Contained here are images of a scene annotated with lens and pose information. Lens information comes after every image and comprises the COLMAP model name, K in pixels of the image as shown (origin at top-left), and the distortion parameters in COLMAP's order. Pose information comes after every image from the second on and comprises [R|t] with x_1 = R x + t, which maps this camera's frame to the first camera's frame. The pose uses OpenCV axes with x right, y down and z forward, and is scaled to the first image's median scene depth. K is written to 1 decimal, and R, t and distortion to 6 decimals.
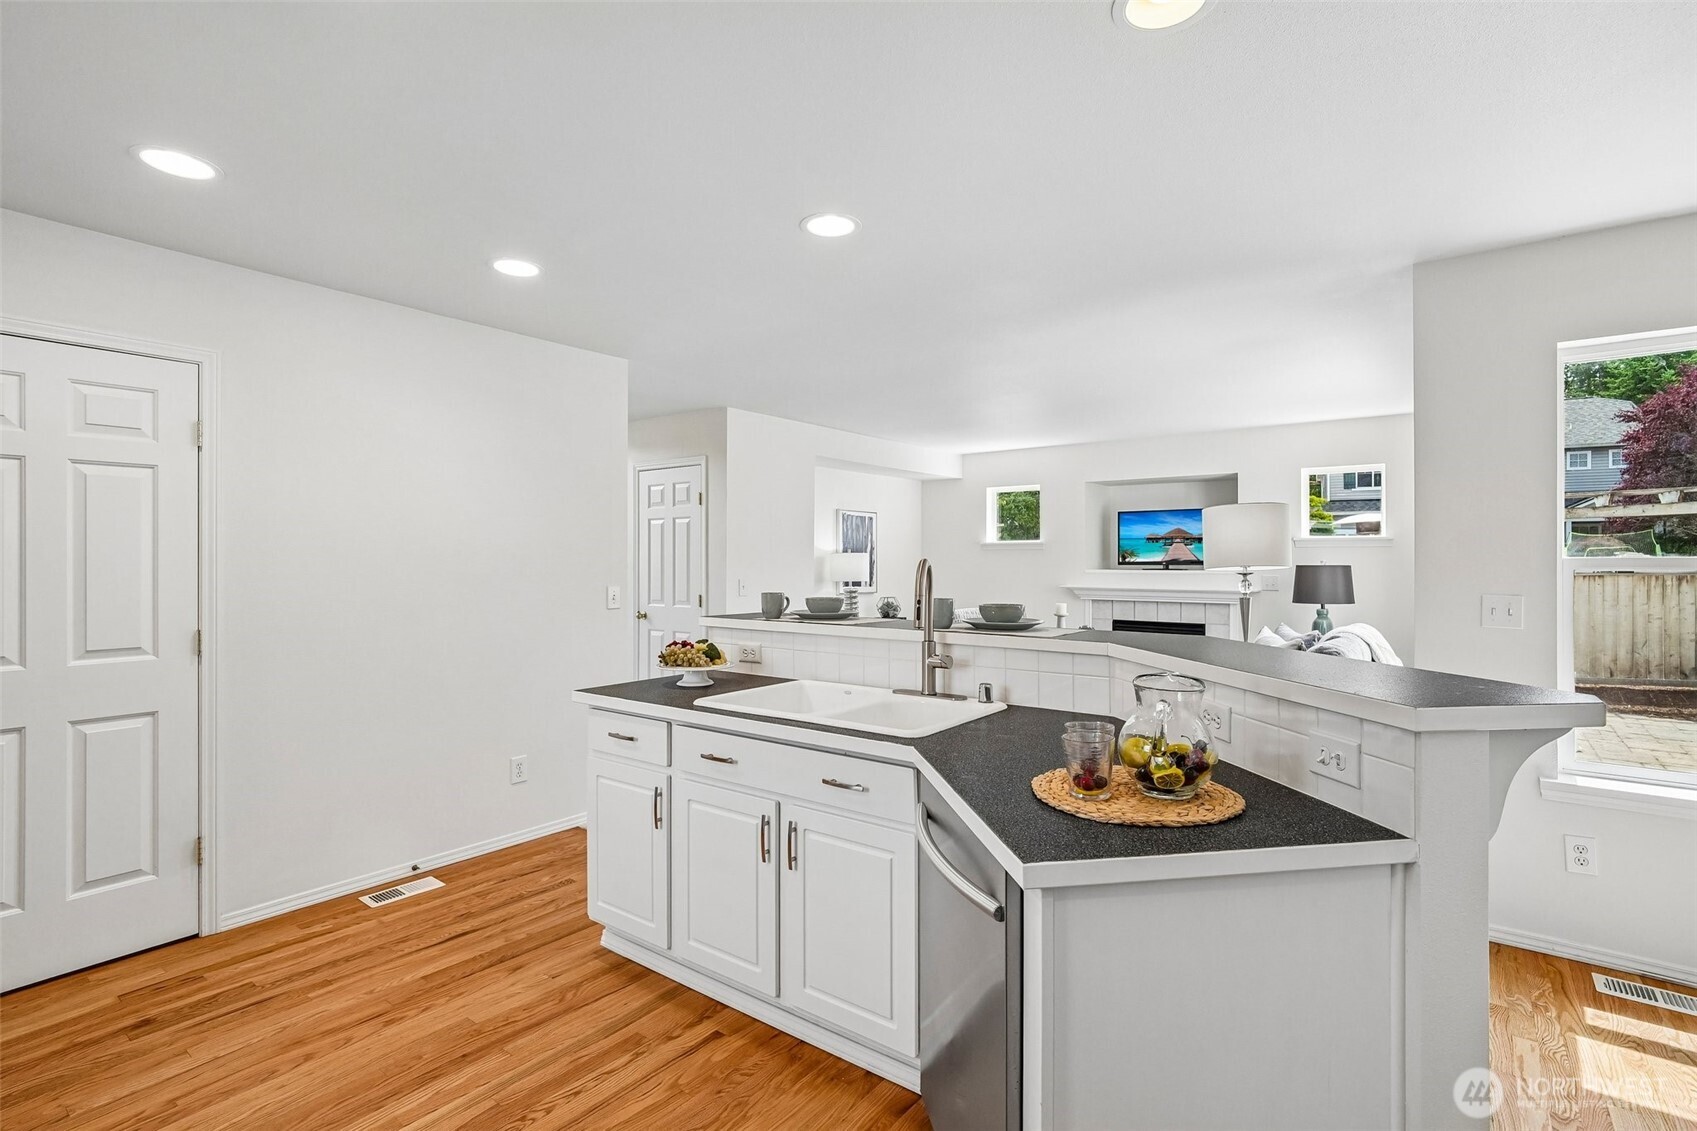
lens RADIAL K [[807.2, 0, 851.8], [0, 807.2, 556.2], [0, 0, 1]] dist [-0.007228, 0.005643]
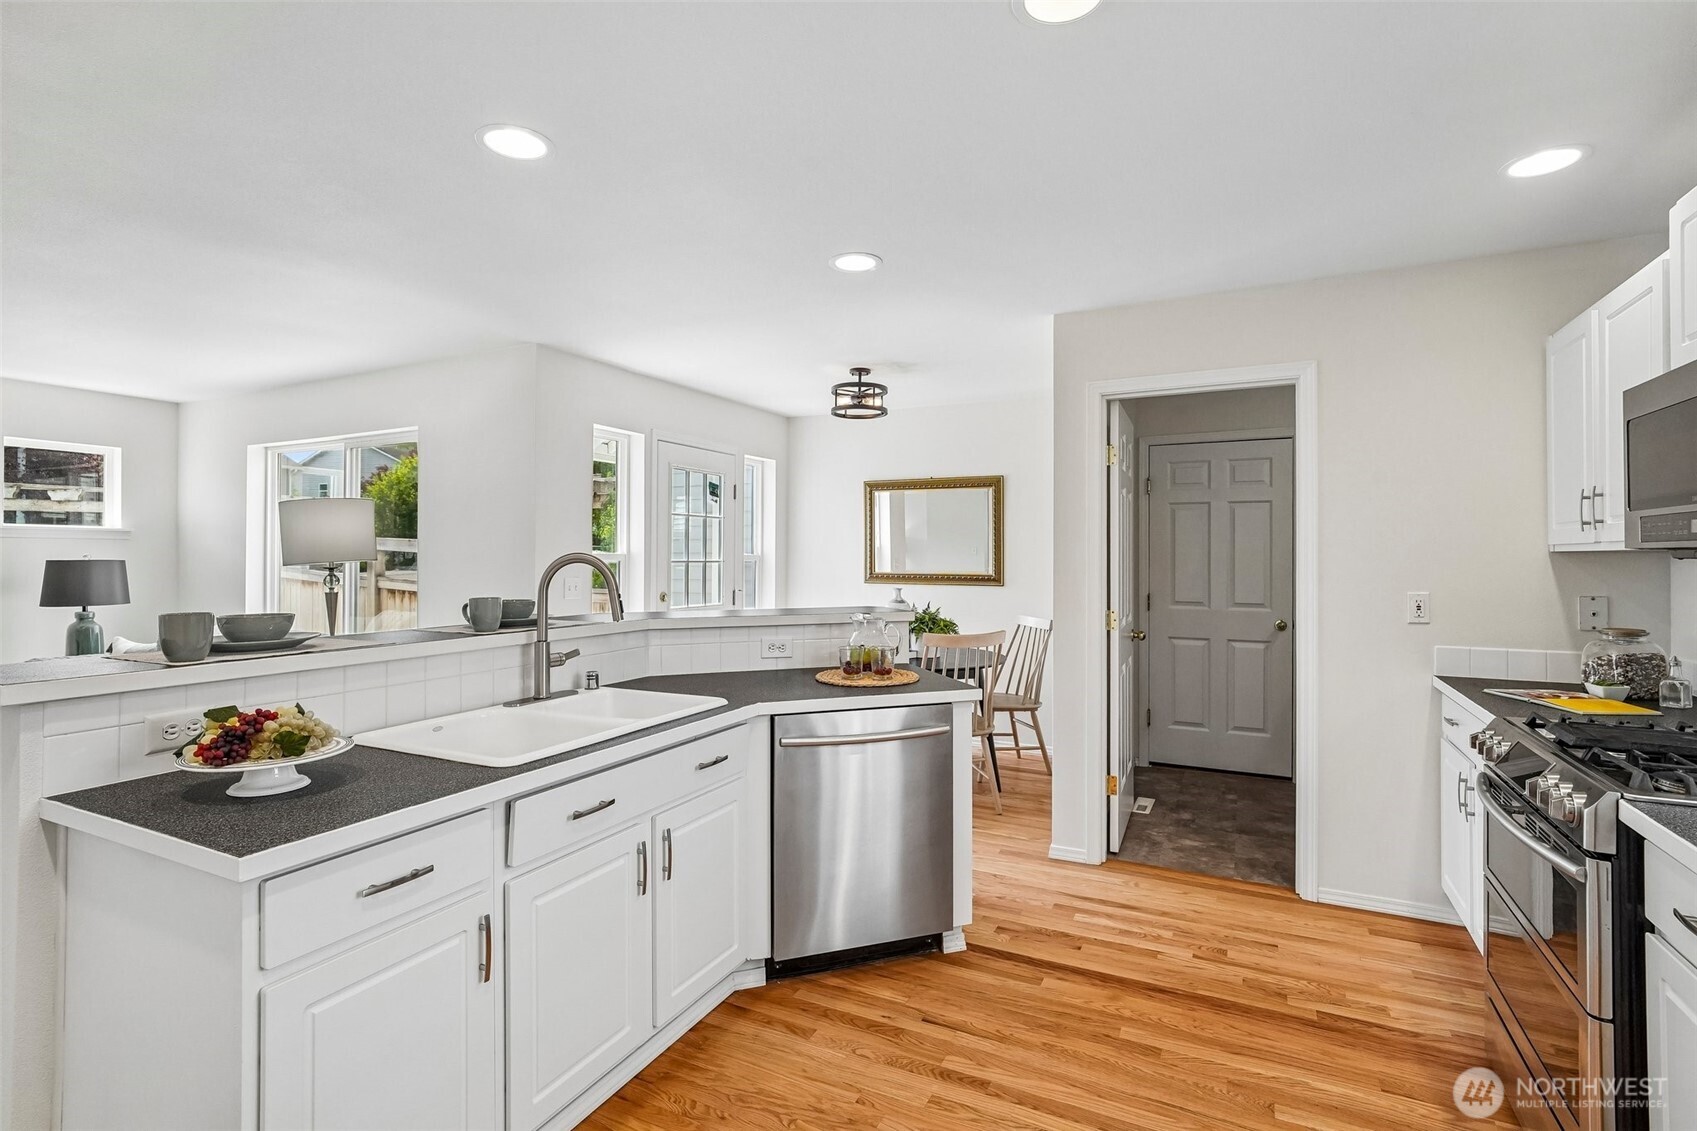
lens RADIAL K [[807.2, 0, 853.5], [0, 807.2, 549.1], [0, 0, 1]] dist [-0.007228, 0.005643]
pose [[-0.194364, 0.008310, 0.980894, -0.869058], [-0.006999, 0.999927, -0.009858, 0.004791], [-0.980905, -0.008781, -0.194291, 0.801754]]
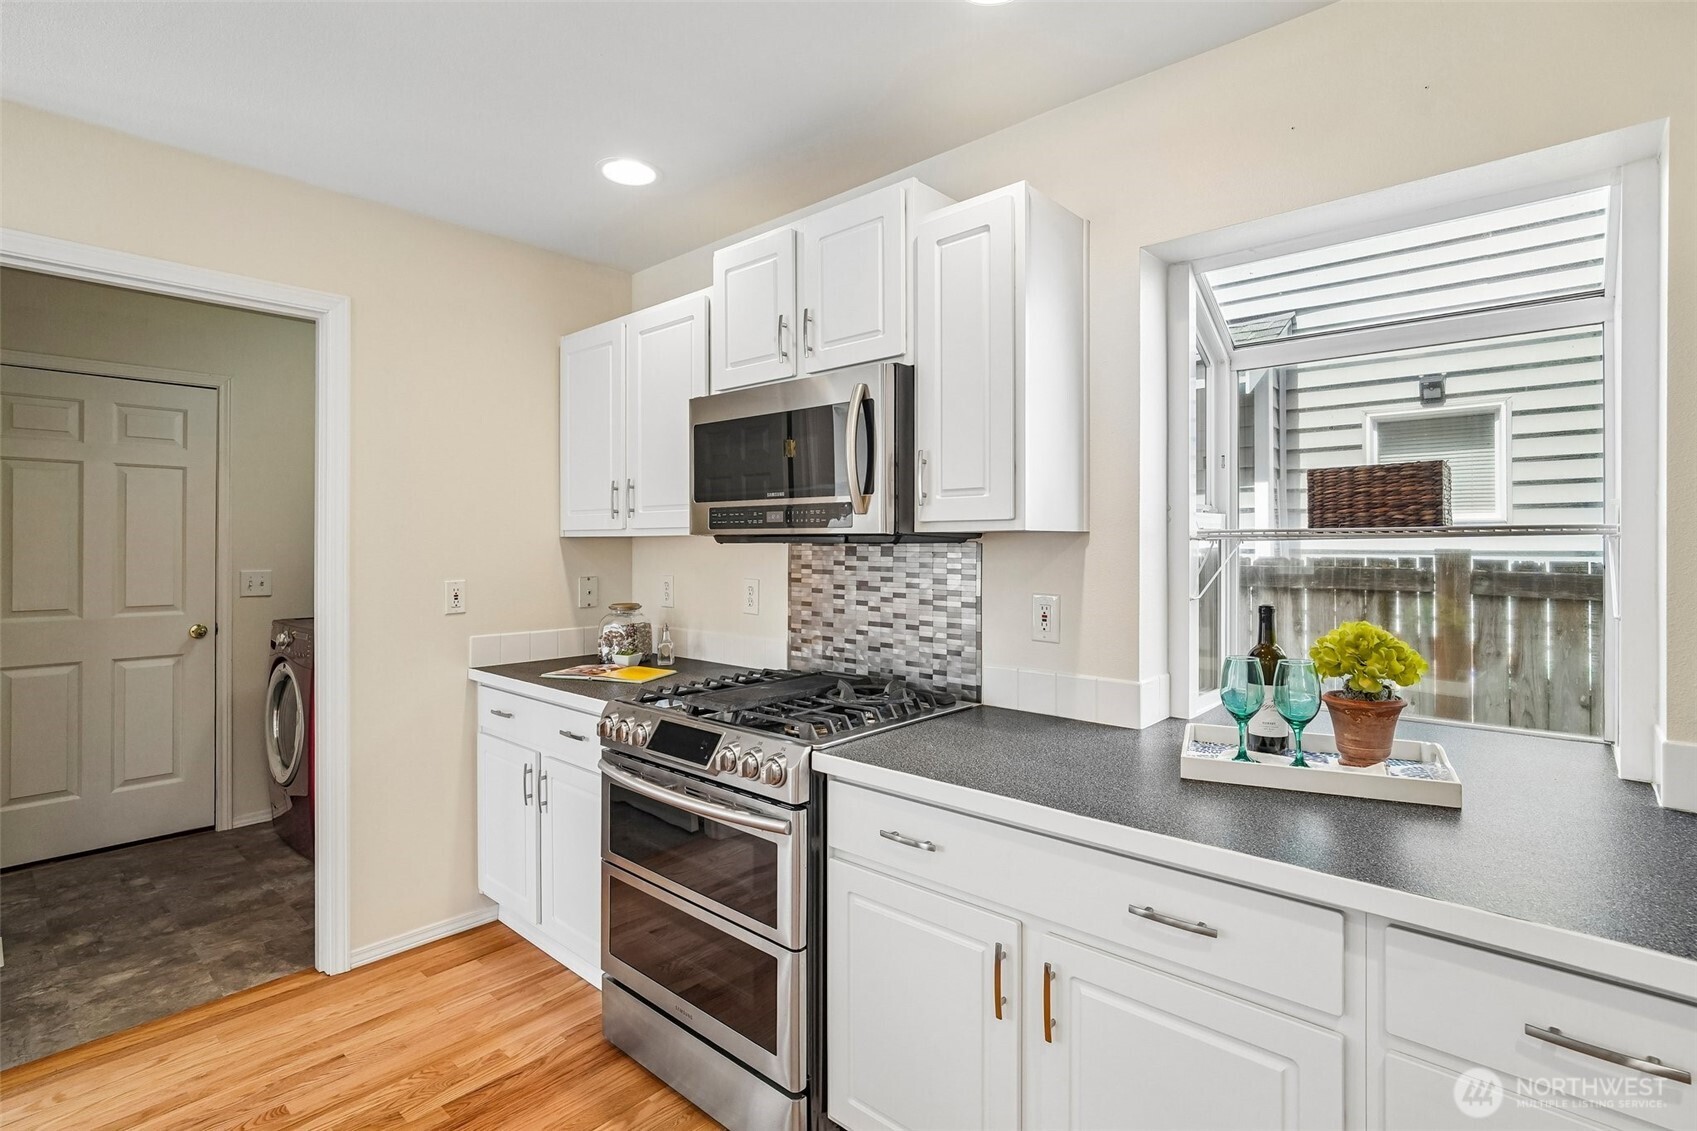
lens RADIAL K [[807.2, 0, 856.2], [0, 807.2, 547.9], [0, 0, 1]] dist [-0.007228, 0.005643]
pose [[-0.997513, -0.001469, 0.070469, -0.504128], [-0.001529, 0.999999, -0.000803, 0.006783], [-0.070467, -0.000909, -0.997514, 0.809218]]
